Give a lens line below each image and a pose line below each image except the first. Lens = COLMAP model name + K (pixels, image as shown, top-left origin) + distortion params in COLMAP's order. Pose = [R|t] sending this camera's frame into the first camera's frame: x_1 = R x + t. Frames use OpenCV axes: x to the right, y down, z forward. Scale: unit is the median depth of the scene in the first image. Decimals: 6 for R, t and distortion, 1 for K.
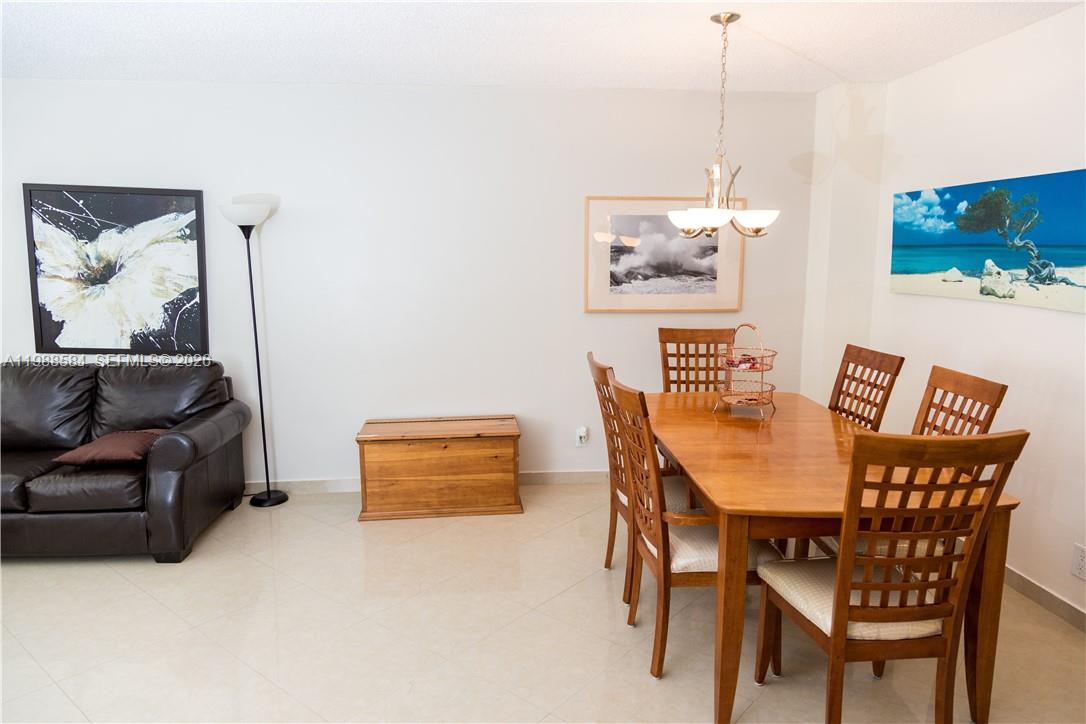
lens RADIAL K [[748.0, 0, 545.6], [0, 748.0, 357.9], [0, 0, 1]] dist [0.001830, 0.000425]
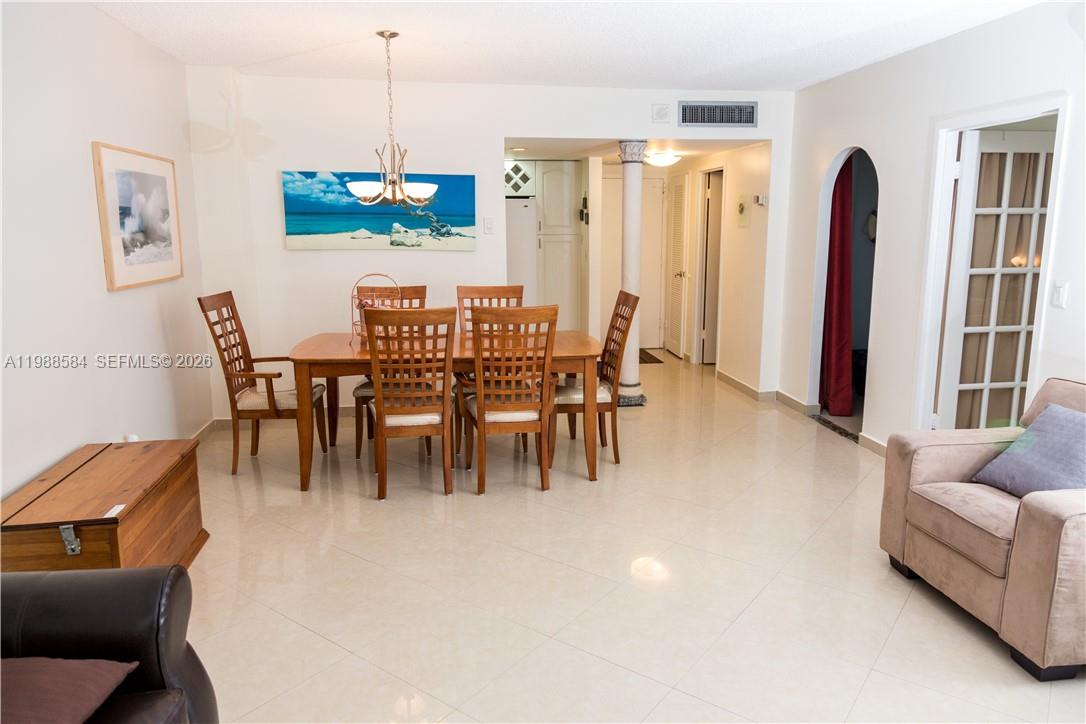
lens RADIAL K [[748.0, 0, 542.8], [0, 748.0, 364.1], [0, 0, 1]] dist [0.001830, 0.000425]
pose [[-0.069977, -0.183509, 0.980524, -0.929412], [0.135063, 0.972140, 0.191579, -0.091494], [-0.988363, 0.145839, -0.043242, 0.717884]]
